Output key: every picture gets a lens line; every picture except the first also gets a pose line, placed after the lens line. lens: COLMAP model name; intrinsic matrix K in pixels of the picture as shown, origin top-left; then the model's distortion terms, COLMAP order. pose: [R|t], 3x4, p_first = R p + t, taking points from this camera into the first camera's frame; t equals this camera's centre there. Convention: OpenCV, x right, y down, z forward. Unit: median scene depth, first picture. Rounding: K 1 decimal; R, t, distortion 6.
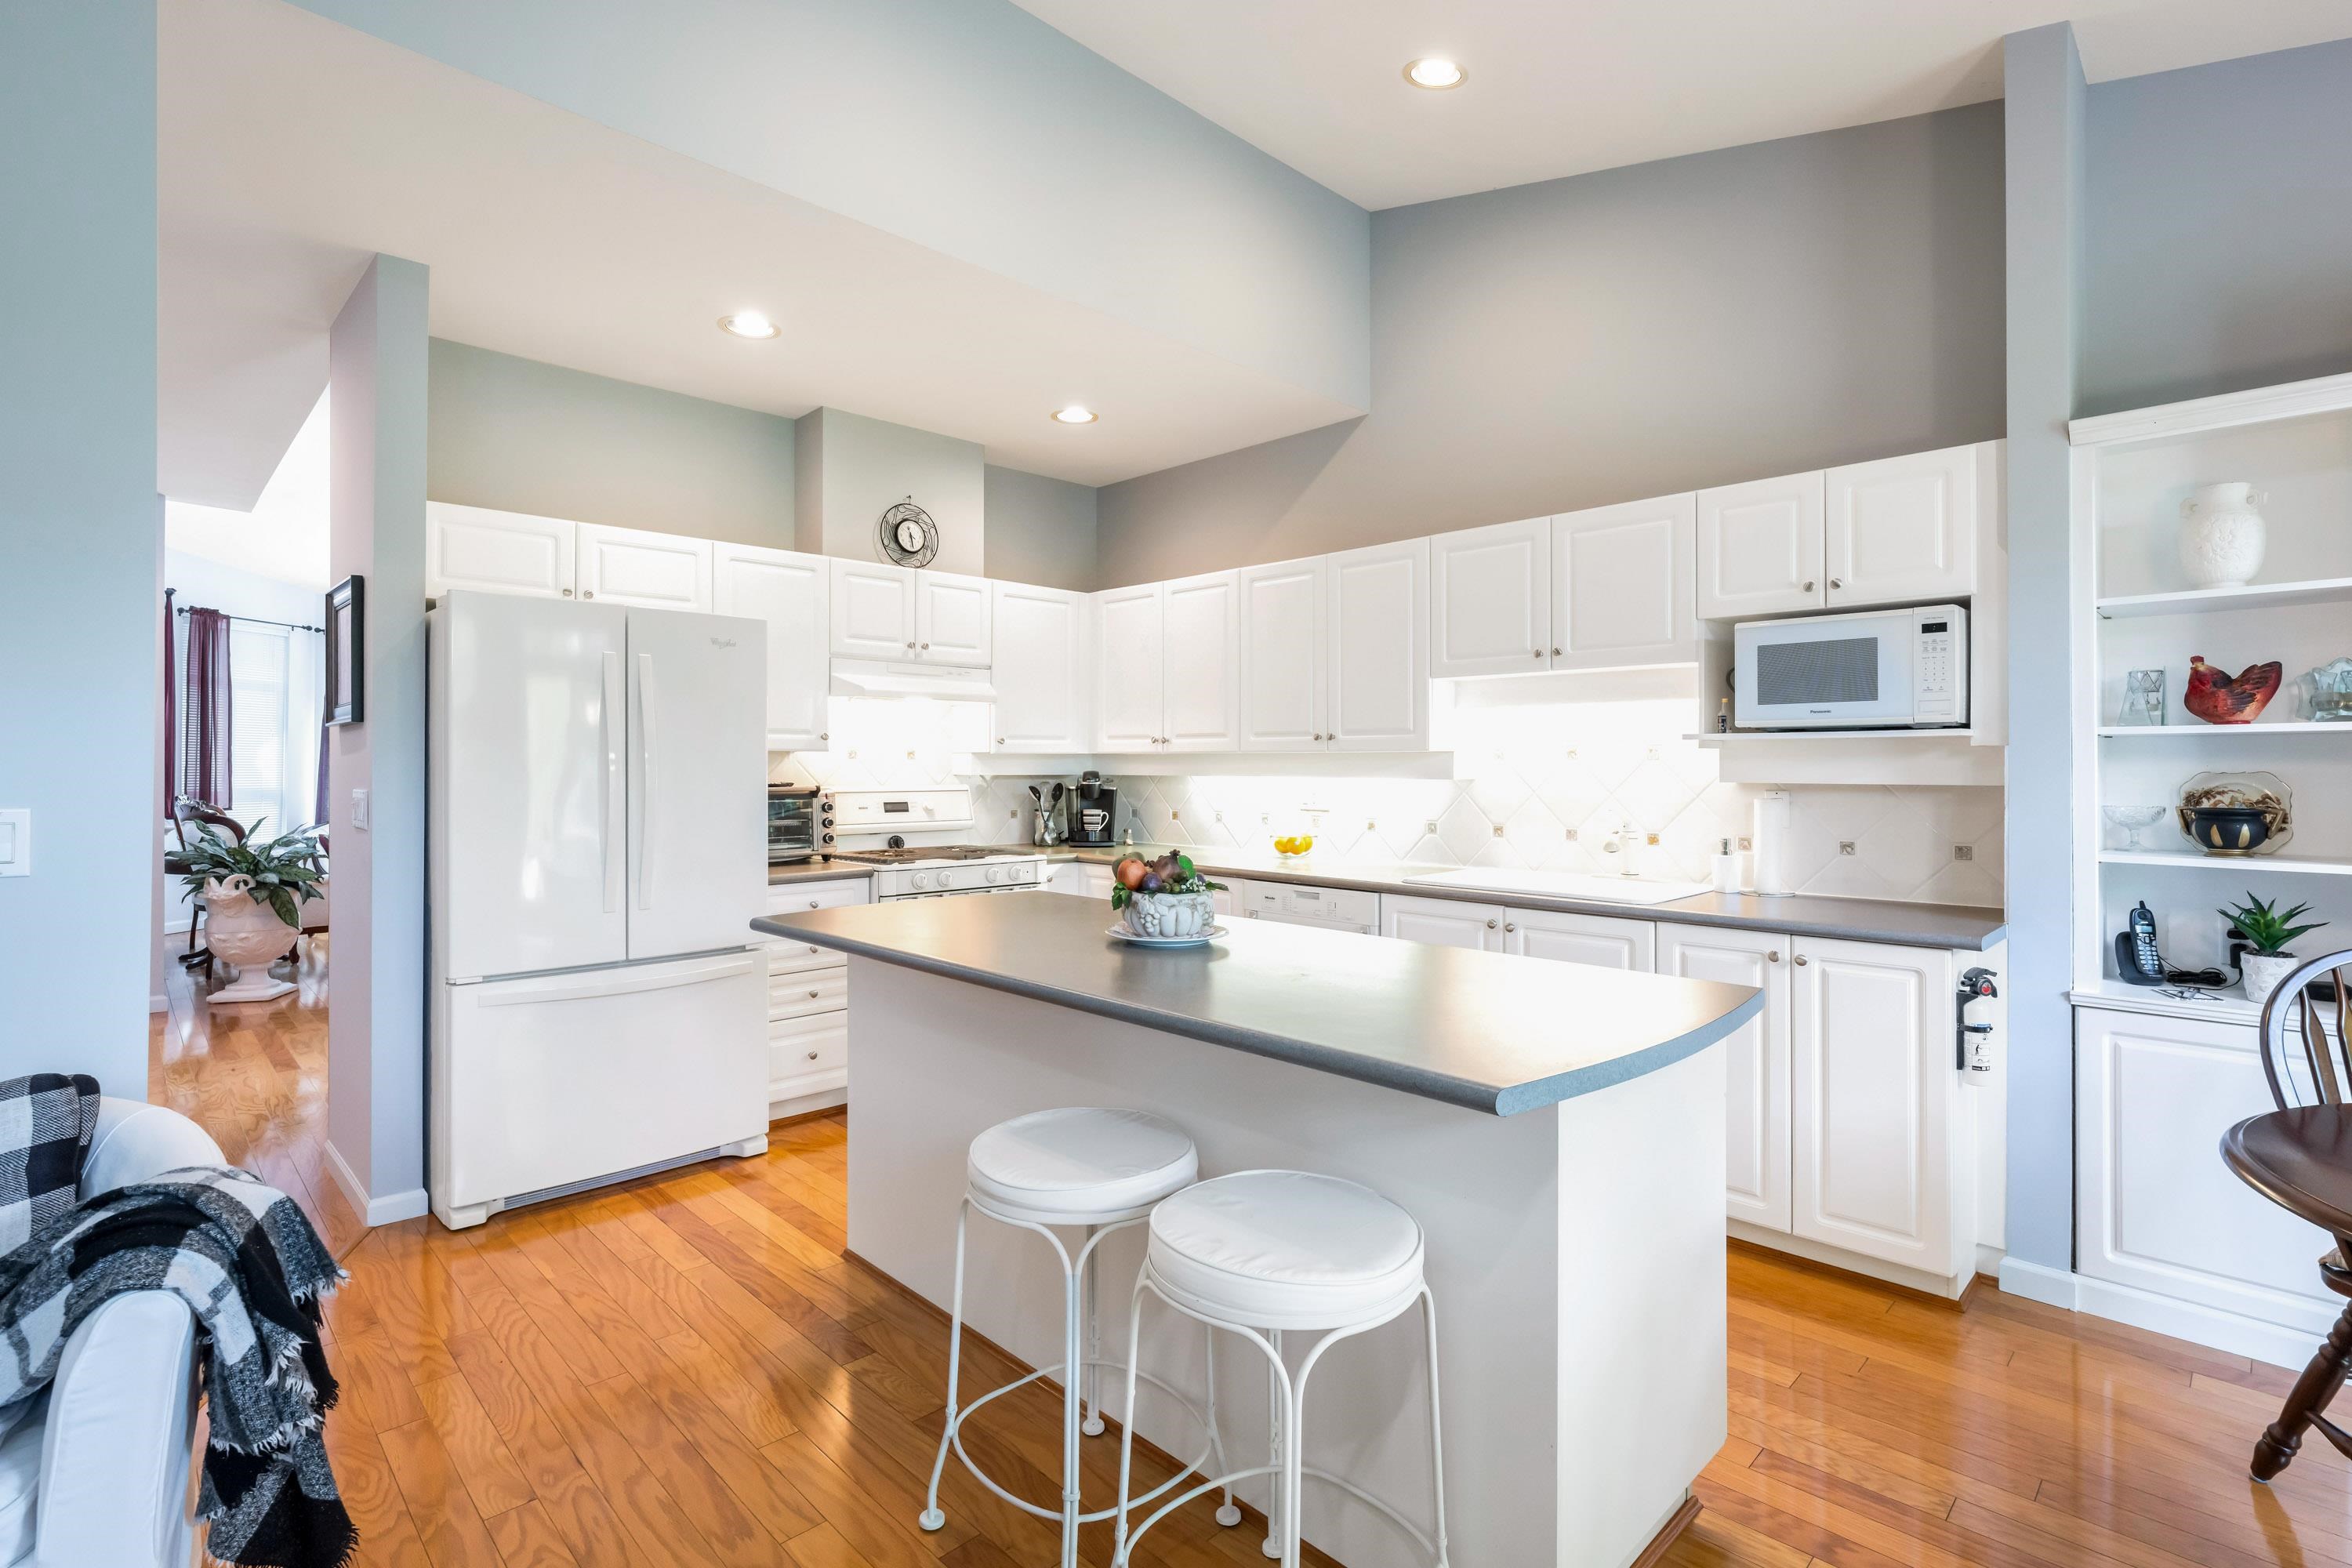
lens RADIAL K [[1107.5, 0, 1180.7], [0, 1107.5, 758.5], [0, 0, 1]] dist [-0.000208, 0.000018]
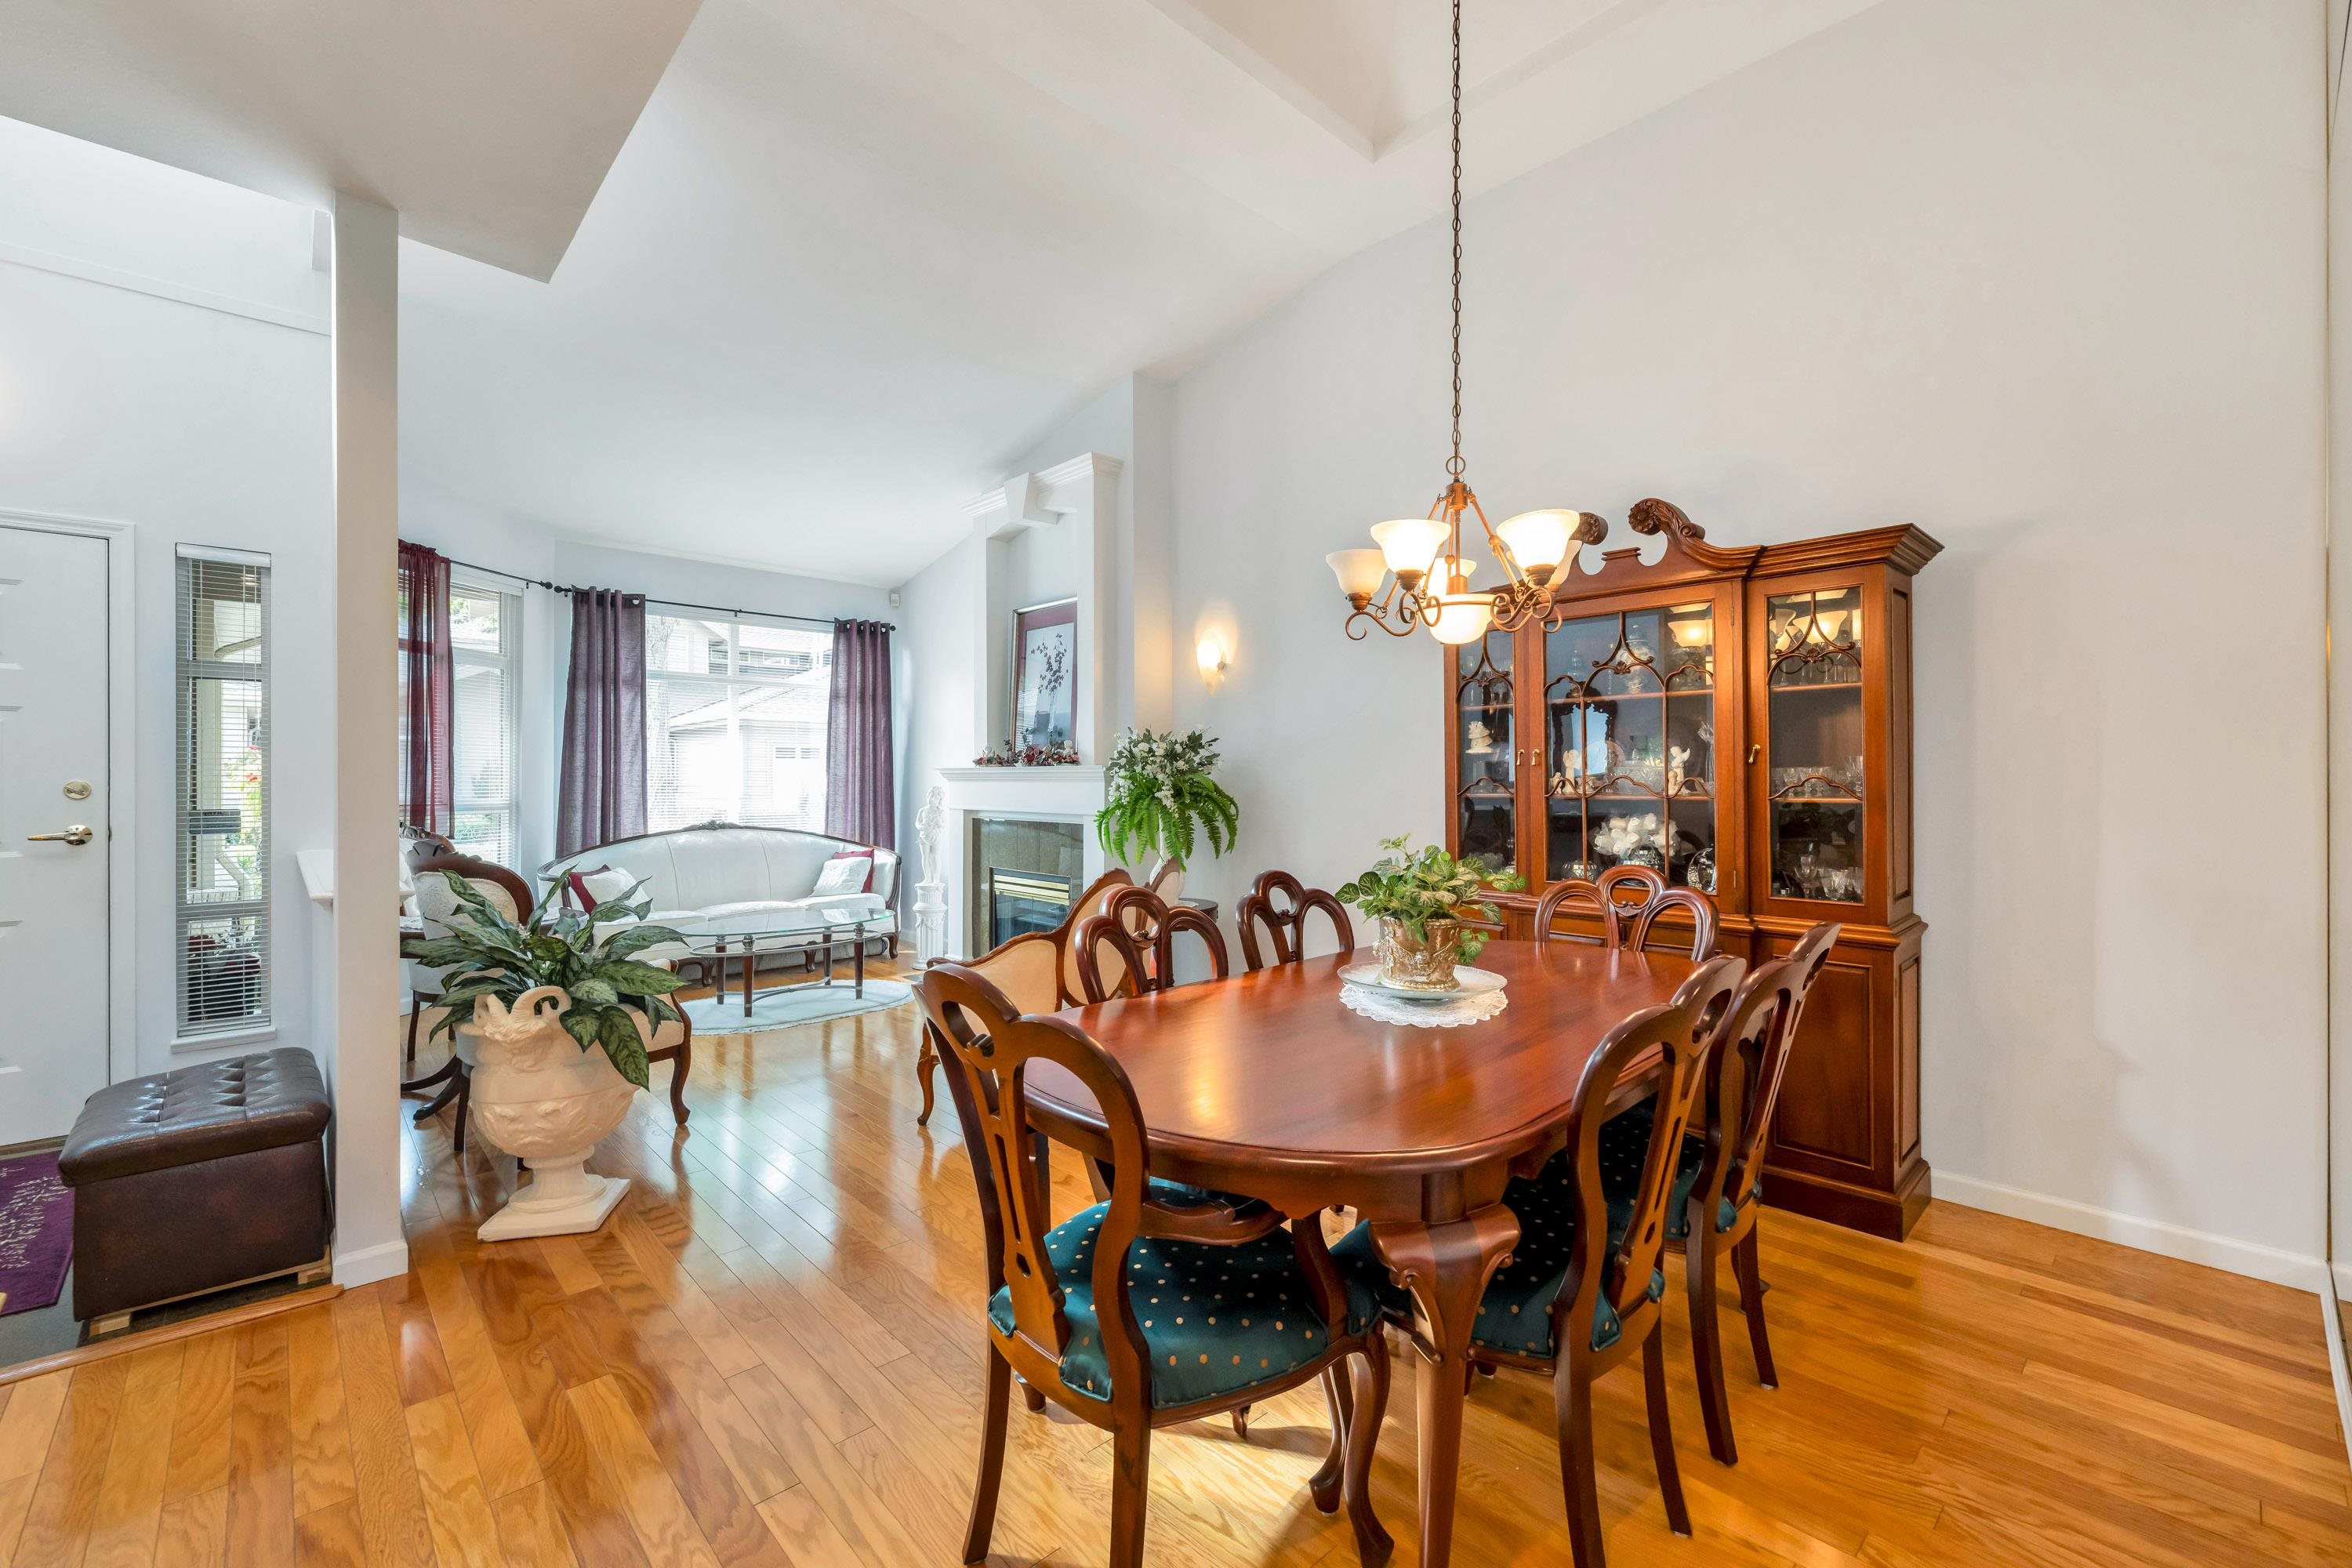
lens RADIAL K [[1007.3, 0, 1203.4], [0, 1007.3, 780.7], [0, 0, 1]] dist [0.000191, -0.000334]
pose [[0.999649, -0.000336, -0.026496, -1.020108], [0.000497, 0.999981, 0.006087, 0.018067], [0.026494, -0.006098, 0.999630, 1.048179]]
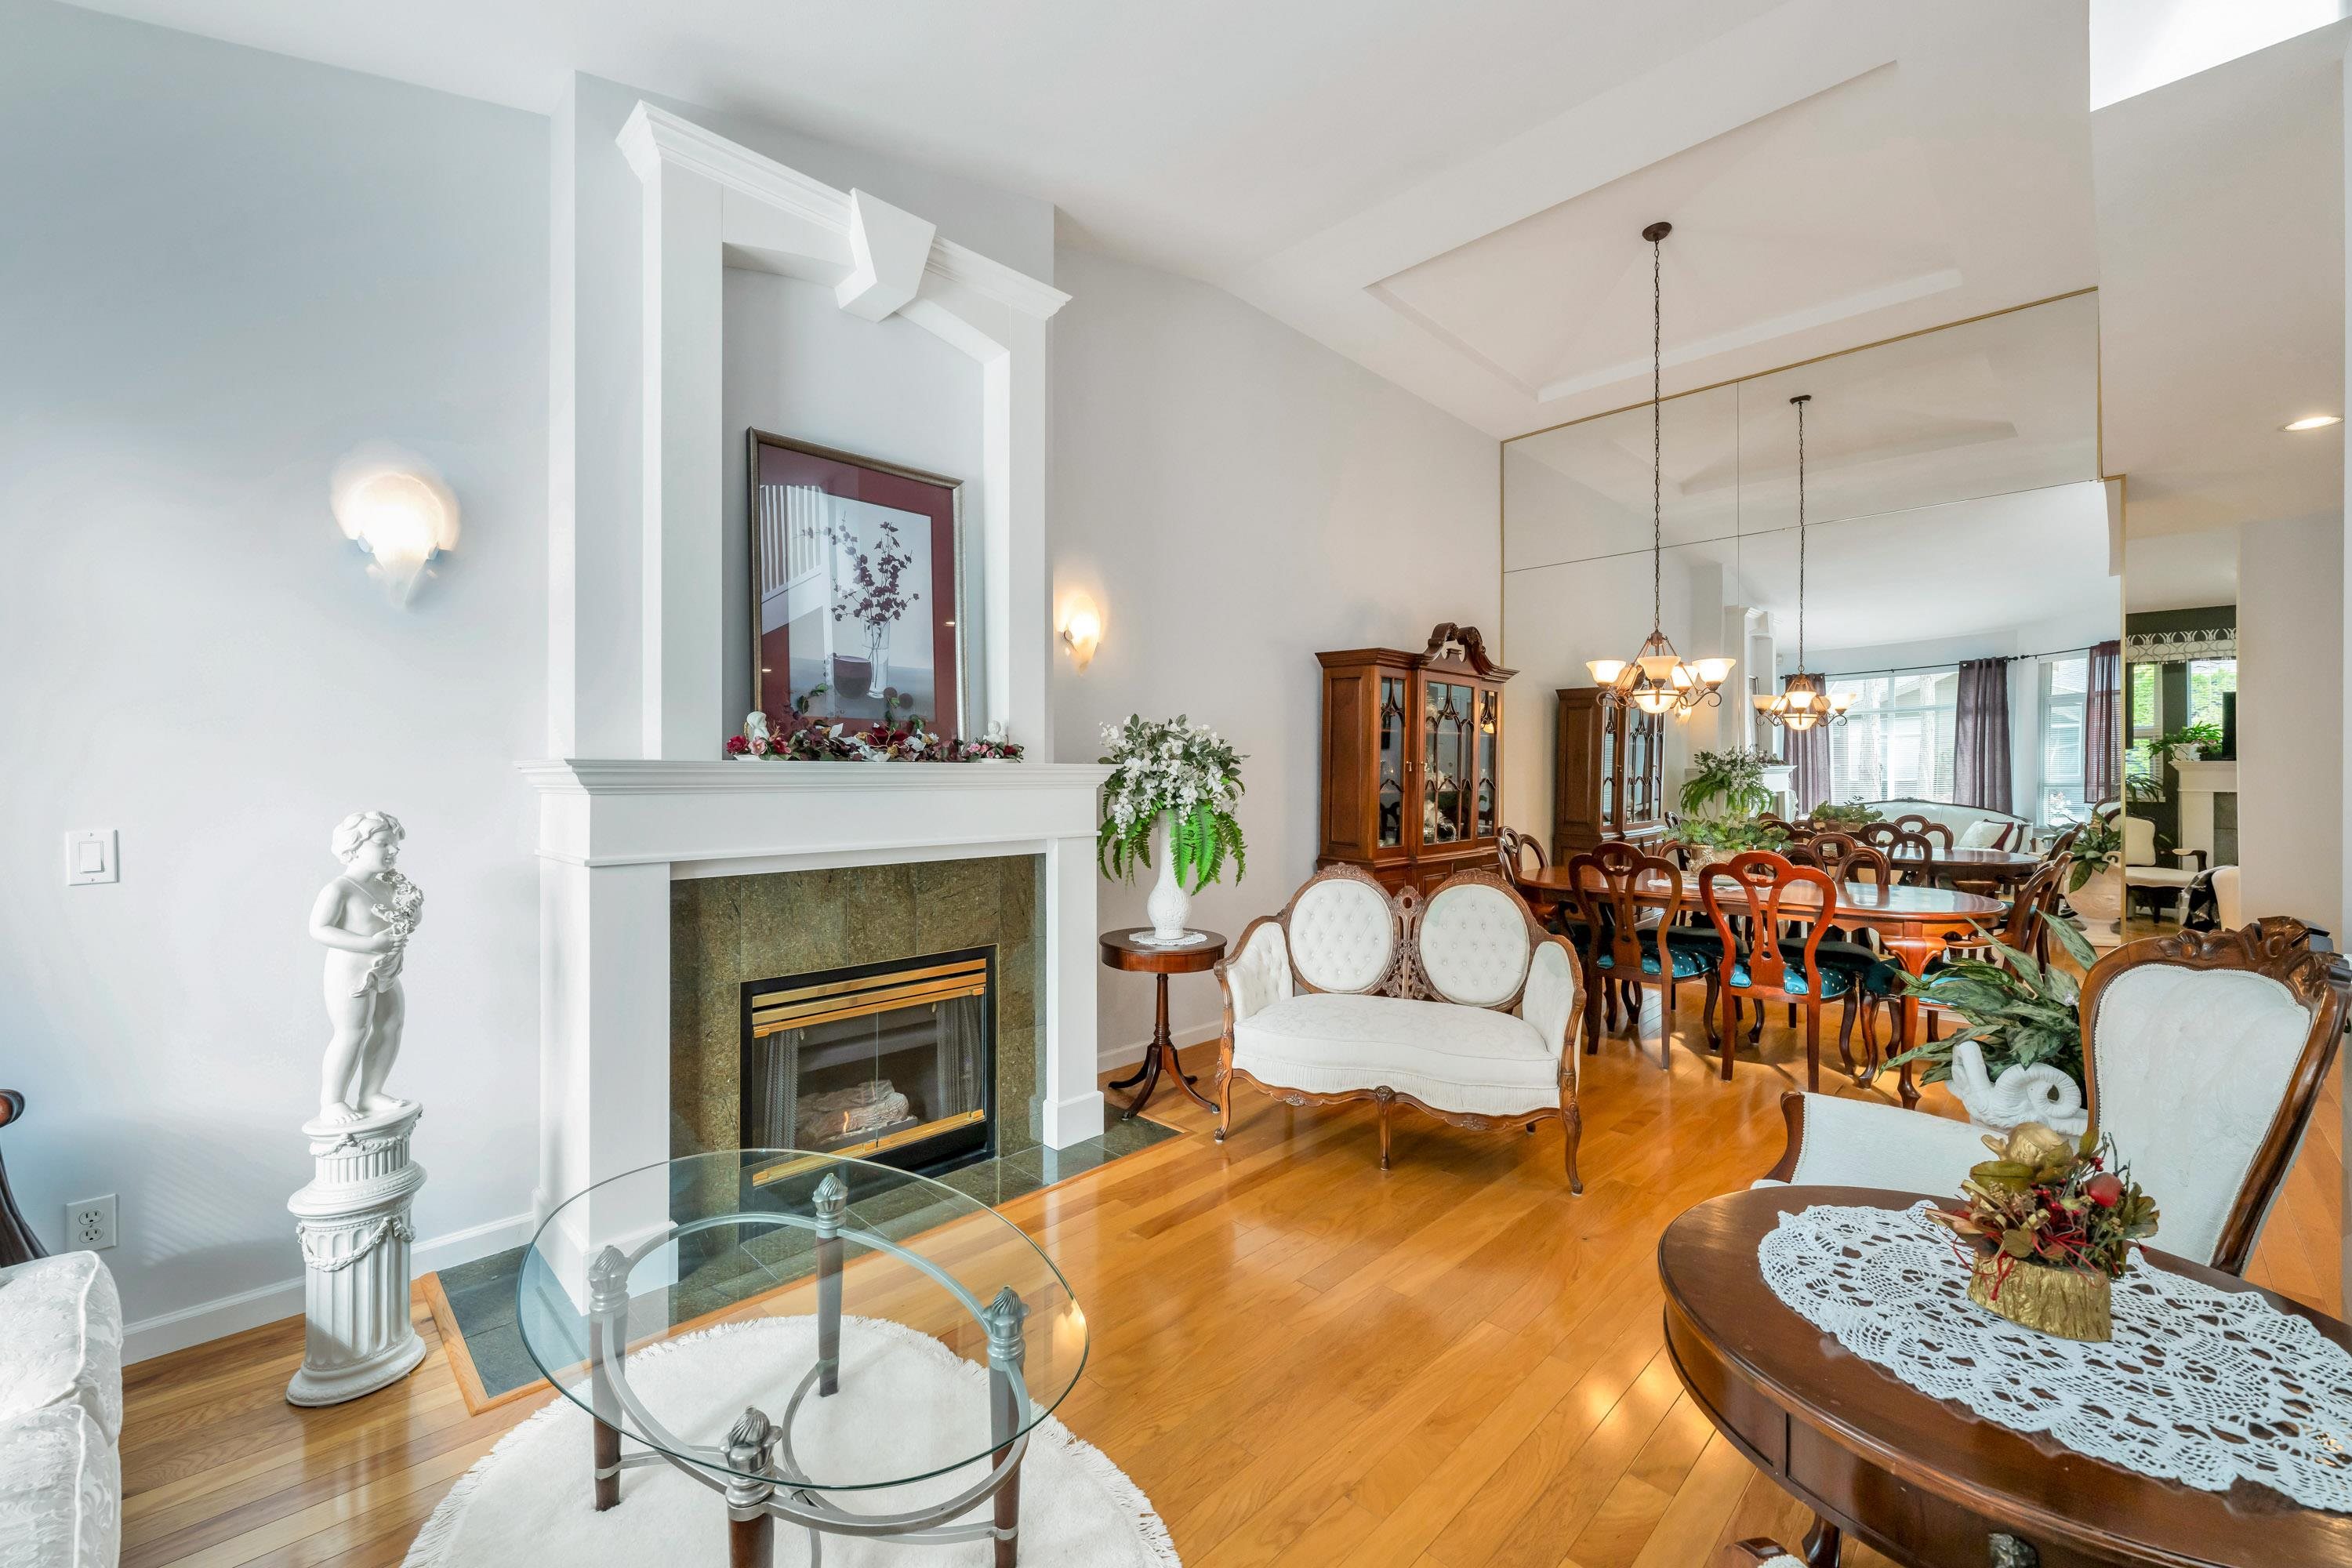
lens RADIAL K [[950.4, 0, 1178.1], [0, 950.4, 769.8], [0, 0, 1]] dist [-0.000654, 0.000112]
pose [[-0.014514, 0.001785, 0.999893, -2.269594], [-0.005969, 0.999980, -0.001872, 0.011104], [-0.999877, -0.005995, -0.014503, 2.562323]]
